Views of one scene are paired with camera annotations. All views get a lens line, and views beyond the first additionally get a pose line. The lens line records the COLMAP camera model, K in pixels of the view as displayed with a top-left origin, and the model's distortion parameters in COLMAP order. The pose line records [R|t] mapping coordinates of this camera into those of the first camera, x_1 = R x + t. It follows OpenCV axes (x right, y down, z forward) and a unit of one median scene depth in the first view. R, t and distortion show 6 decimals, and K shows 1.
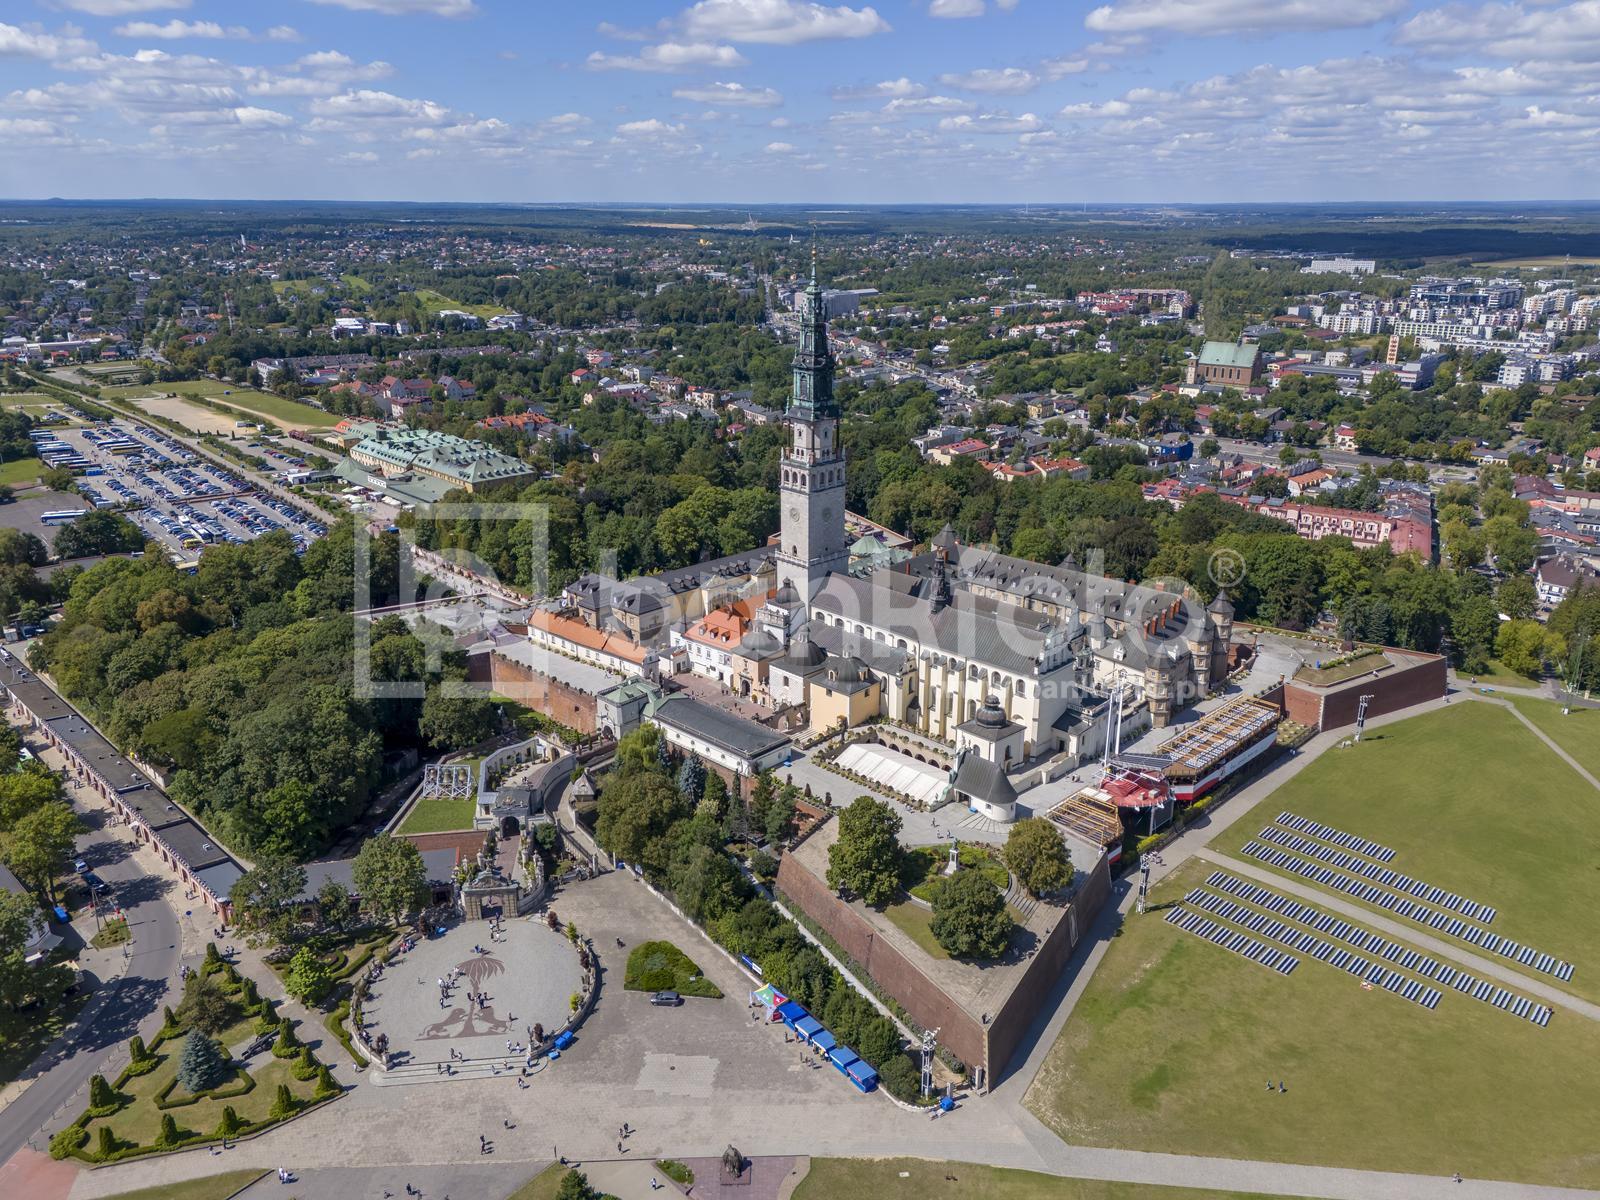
lens RADIAL K [[1133.3, 0, 800.0], [0, 1133.3, 600.0], [0, 0, 1]] dist [0.063427, -0.058141]
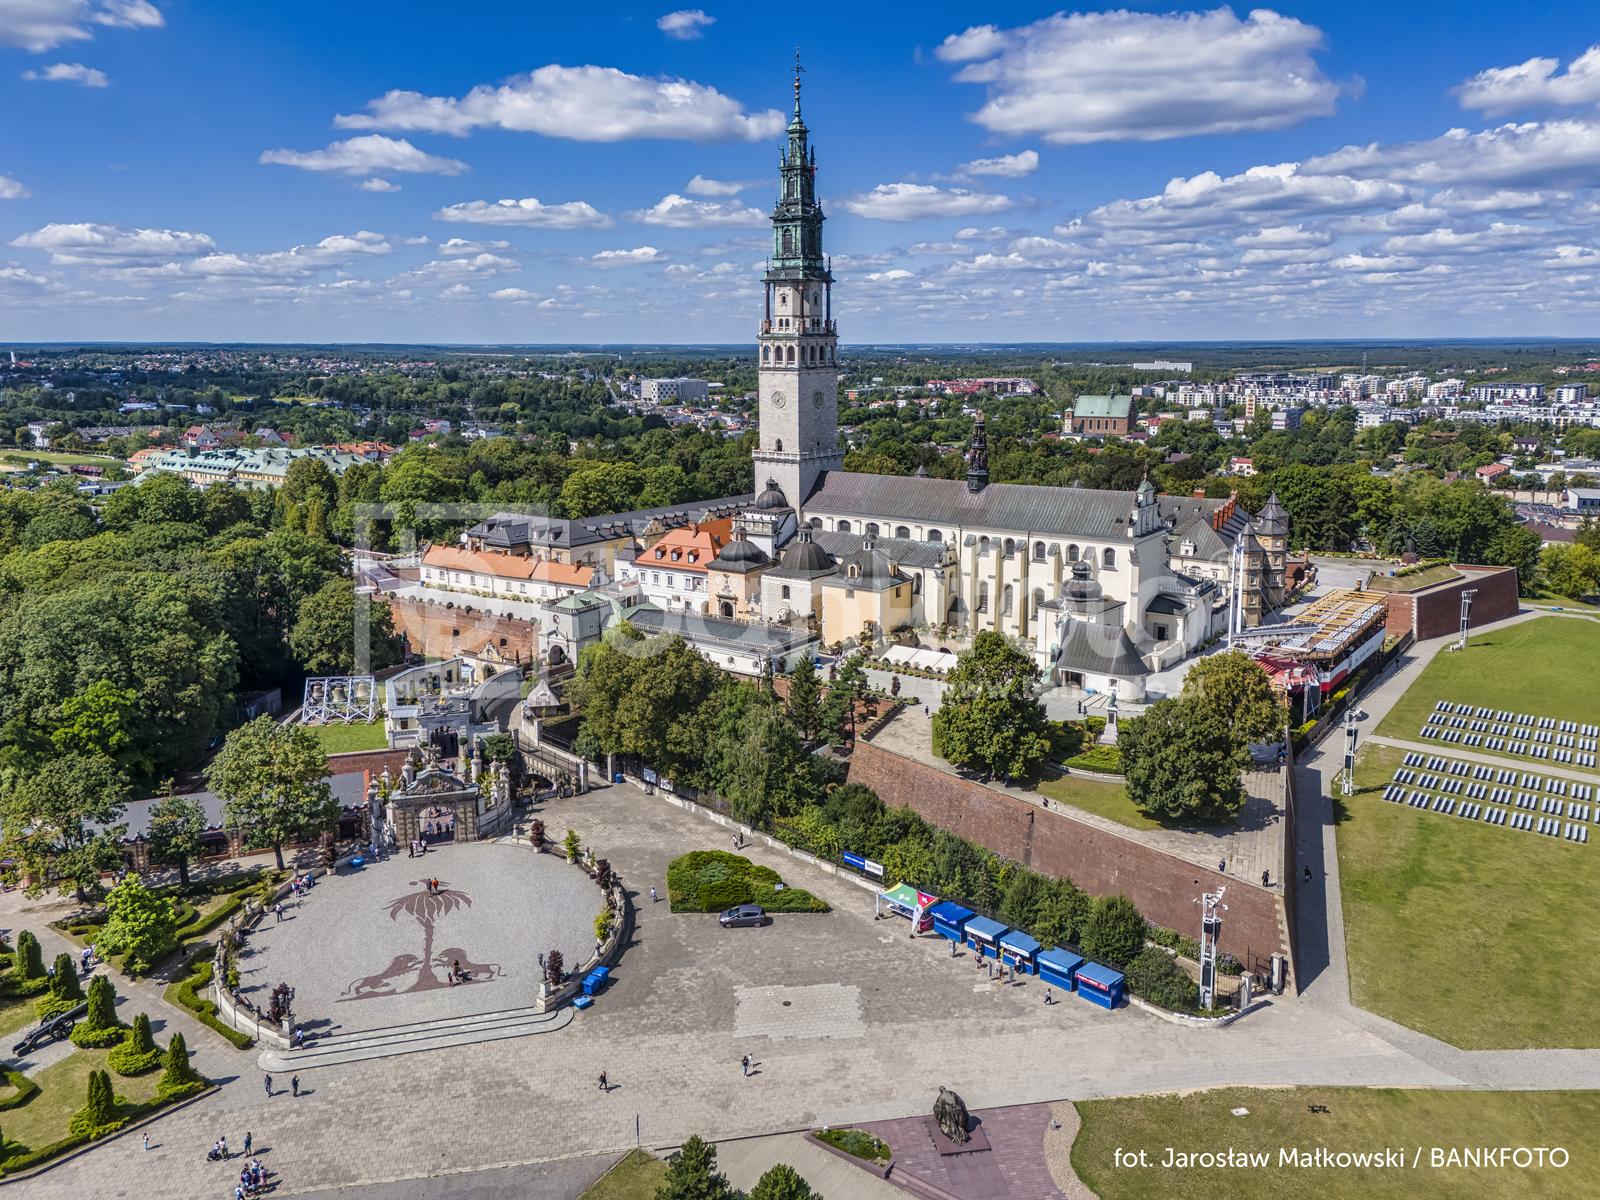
lens RADIAL K [[1146.8, 0, 799.8], [0, 1146.8, 570.8], [0, 0, 1]] dist [0.059591, -0.047358]
pose [[0.987848, -0.014616, 0.154734, -0.148504], [0.036777, 0.989277, -0.141343, 0.202445], [-0.151009, 0.145316, 0.977793, 0.273644]]
